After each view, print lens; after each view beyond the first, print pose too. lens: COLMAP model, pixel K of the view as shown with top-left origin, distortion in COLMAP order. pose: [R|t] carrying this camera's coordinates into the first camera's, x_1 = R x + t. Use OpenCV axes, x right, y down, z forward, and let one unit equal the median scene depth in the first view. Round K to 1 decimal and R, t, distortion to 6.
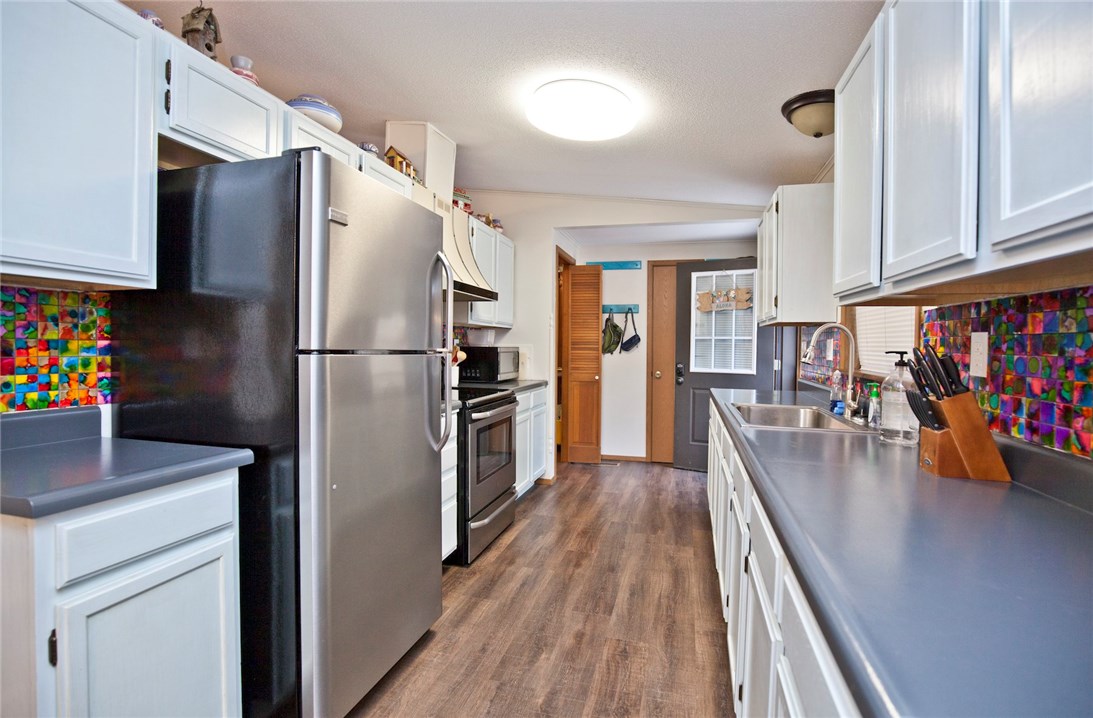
lens RADIAL K [[496.1, 0, 555.2], [0, 496.1, 354.8], [0, 0, 1]] dist [-0.028593, 0.002990]
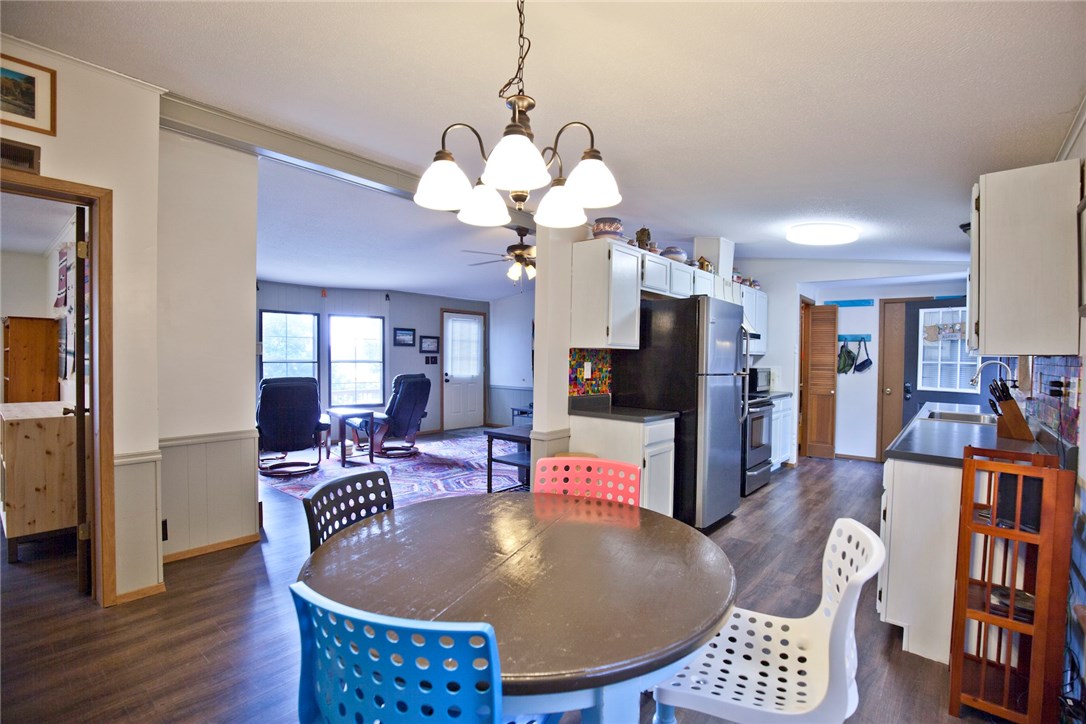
lens RADIAL K [[493.0, 0, 562.1], [0, 493.0, 362.5], [0, 0, 1]] dist [-0.028593, 0.002990]
pose [[0.909290, 0.011161, -0.416013, -0.049155], [-0.015403, 0.999858, -0.006844, -0.019818], [0.415877, 0.012631, 0.909333, -0.797214]]
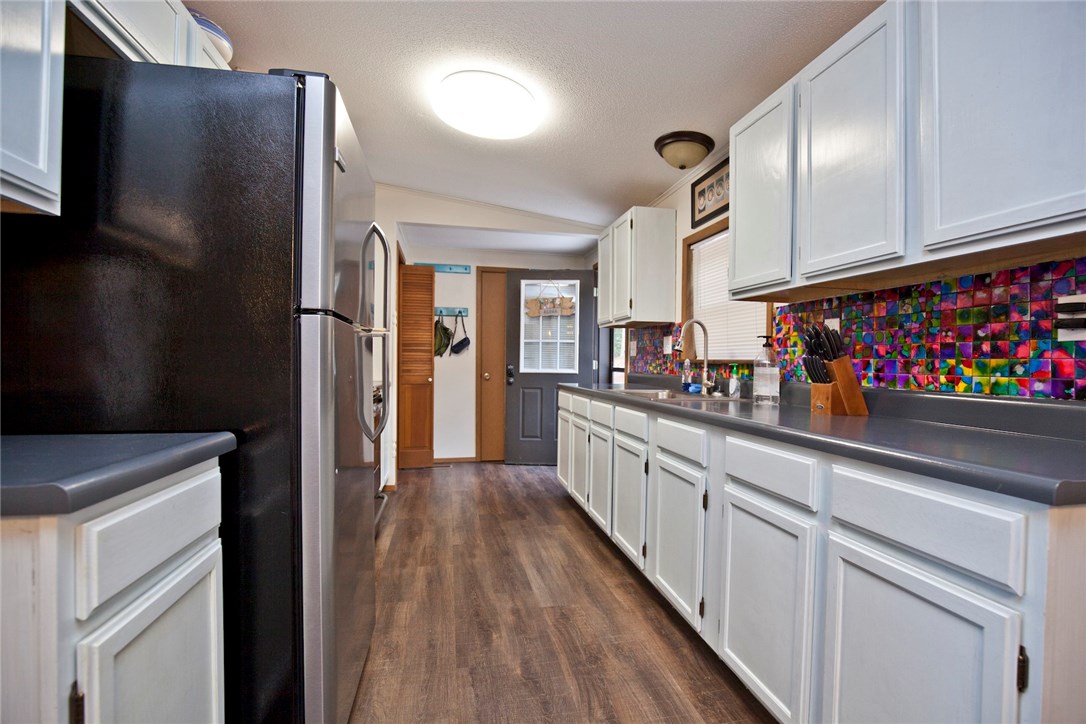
lens RADIAL K [[493.0, 0, 544.9], [0, 493.0, 363.8], [0, 0, 1]] dist [-0.028593, 0.002990]
pose [[0.897753, -0.000502, 0.440498, -0.252121], [0.005794, 0.999926, -0.010669, 0.046564], [-0.440460, 0.012130, 0.897690, 0.035016]]
